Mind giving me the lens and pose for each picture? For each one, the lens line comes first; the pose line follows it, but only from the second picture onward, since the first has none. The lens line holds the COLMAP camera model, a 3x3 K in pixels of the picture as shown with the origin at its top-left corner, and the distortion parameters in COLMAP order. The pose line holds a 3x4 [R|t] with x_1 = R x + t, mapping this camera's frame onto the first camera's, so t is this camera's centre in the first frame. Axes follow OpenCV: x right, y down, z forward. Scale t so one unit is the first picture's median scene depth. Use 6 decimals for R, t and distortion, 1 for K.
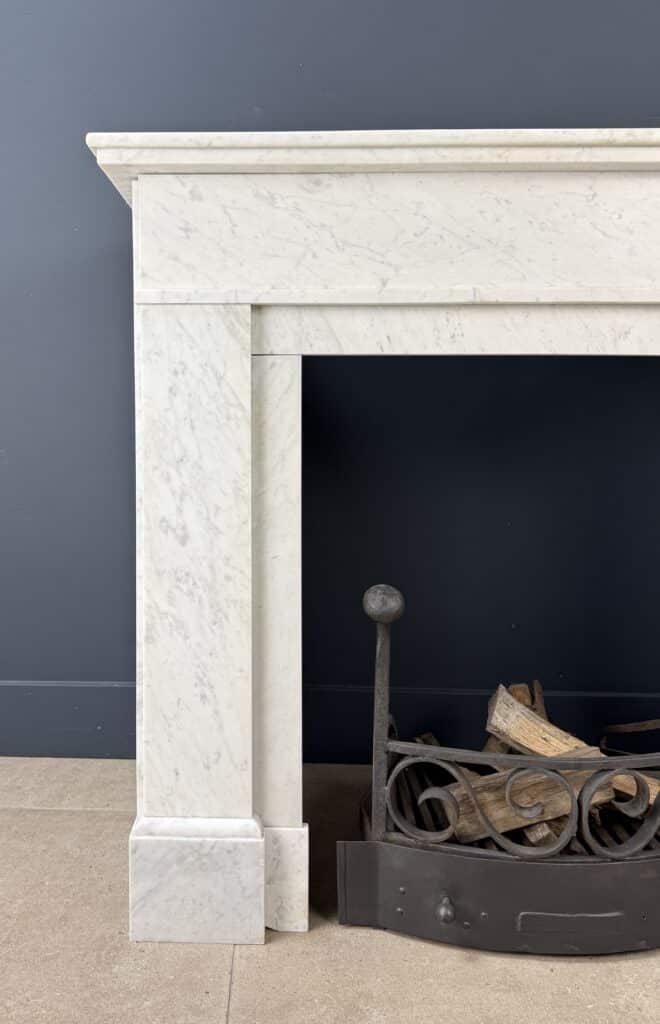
lens RADIAL K [[807.3, 0, 256.6], [0, 807.3, 457.0], [0, 0, 1]] dist [0.072303, -0.120251]
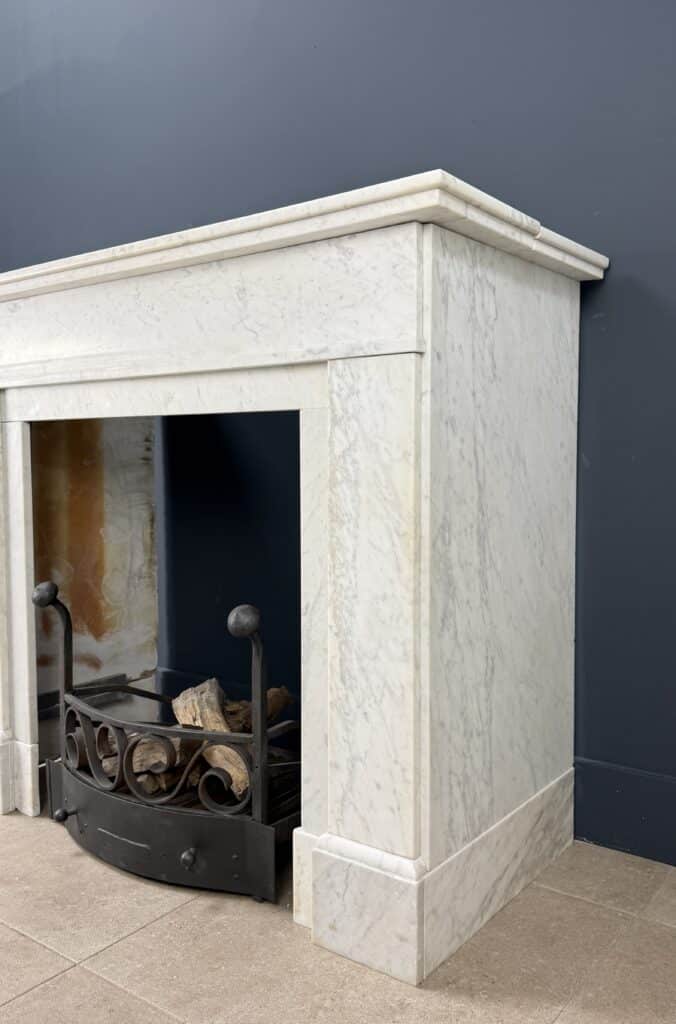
lens RADIAL K [[861.3, 0, 338.0], [0, 861.3, 512.0], [0, 0, 1]] dist [0.093638, -0.156706]
pose [[0.821062, 0.028232, -0.570141, 1.440595], [-0.022457, 0.999601, 0.017157, -0.001569], [0.570398, -0.001284, 0.821368, 0.032973]]
